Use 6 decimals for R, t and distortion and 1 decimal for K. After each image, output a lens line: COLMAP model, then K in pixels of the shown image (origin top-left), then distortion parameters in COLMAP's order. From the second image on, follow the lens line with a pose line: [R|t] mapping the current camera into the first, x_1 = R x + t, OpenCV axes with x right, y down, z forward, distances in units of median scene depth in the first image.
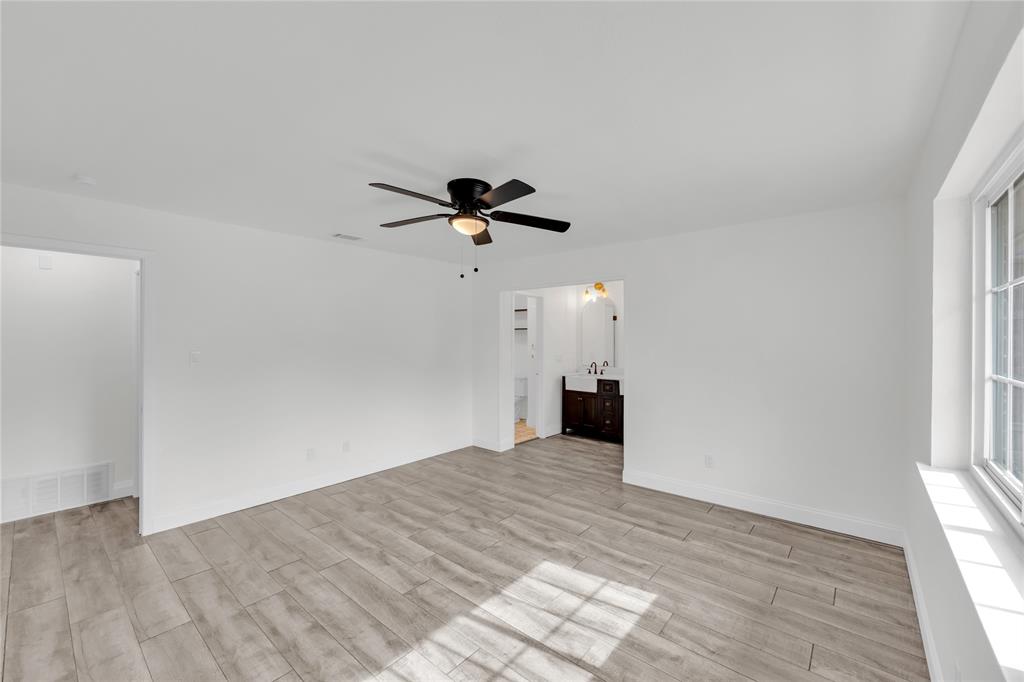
lens RADIAL K [[407.8, 0, 520.8], [0, 407.8, 335.4], [0, 0, 1]] dist [0.001346, -0.000416]
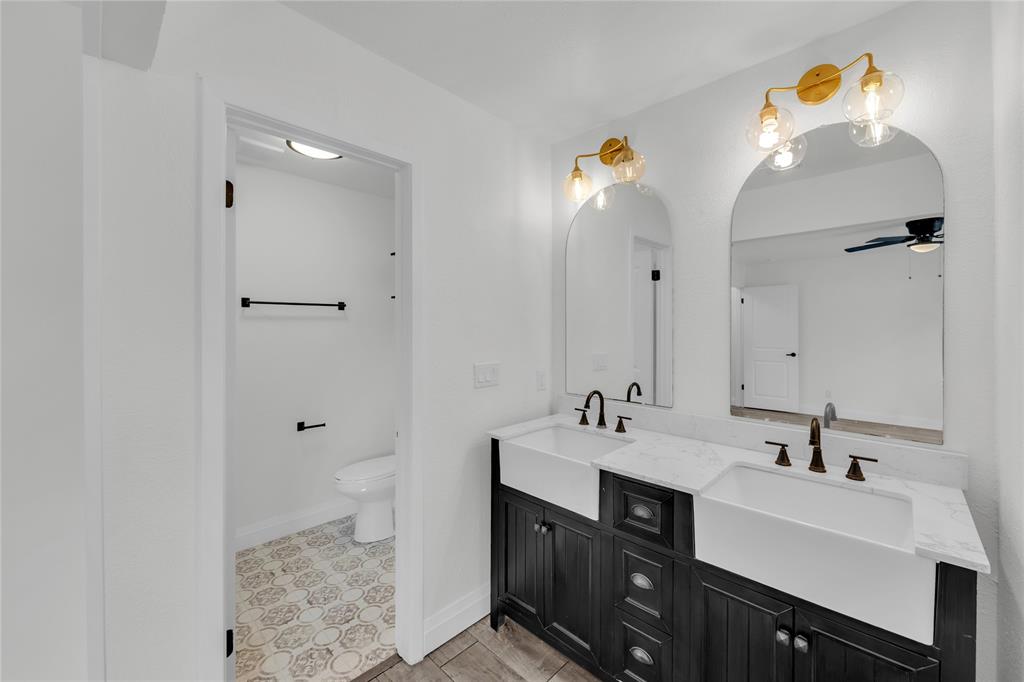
lens RADIAL K [[407.8, 0, 525.8], [0, 407.8, 327.5], [0, 0, 1]] dist [0.001346, -0.000416]
pose [[0.998245, 0.002373, -0.059170, 0.283390], [-0.001520, 0.999894, 0.014466, 0.025065], [0.059198, -0.014350, 0.998143, 1.350460]]
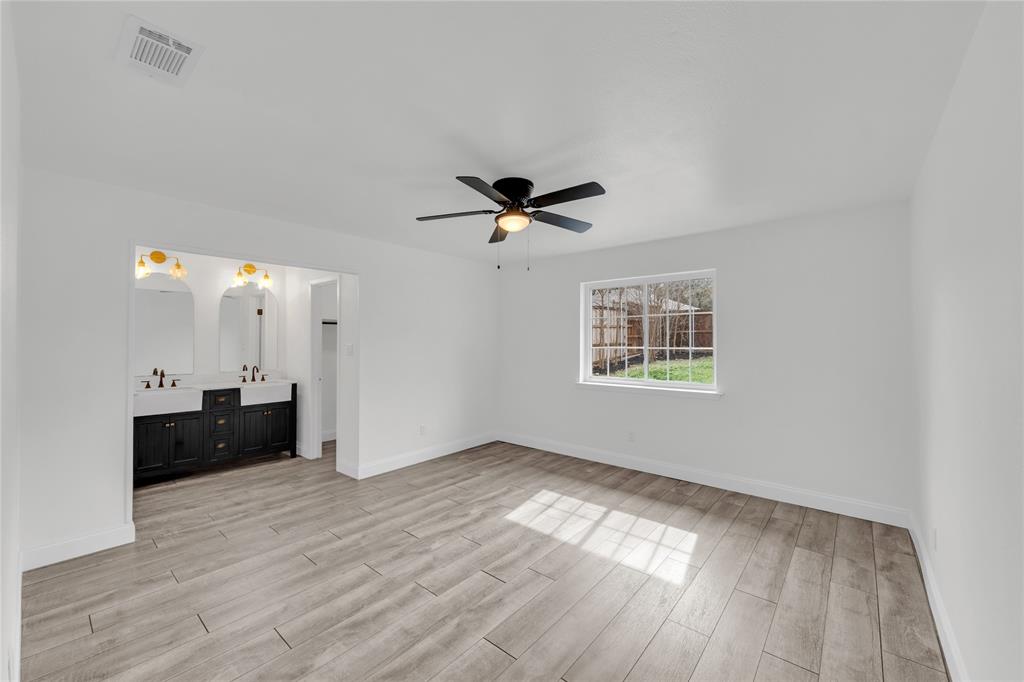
lens RADIAL K [[407.8, 0, 511.9], [0, 407.8, 340.2], [0, 0, 1]] dist [0.001346, -0.000416]
pose [[0.013414, 0.003931, 0.999902, -0.964326], [-0.007721, 0.999963, -0.003827, 0.027842], [-0.999880, -0.007669, 0.013444, 0.805884]]
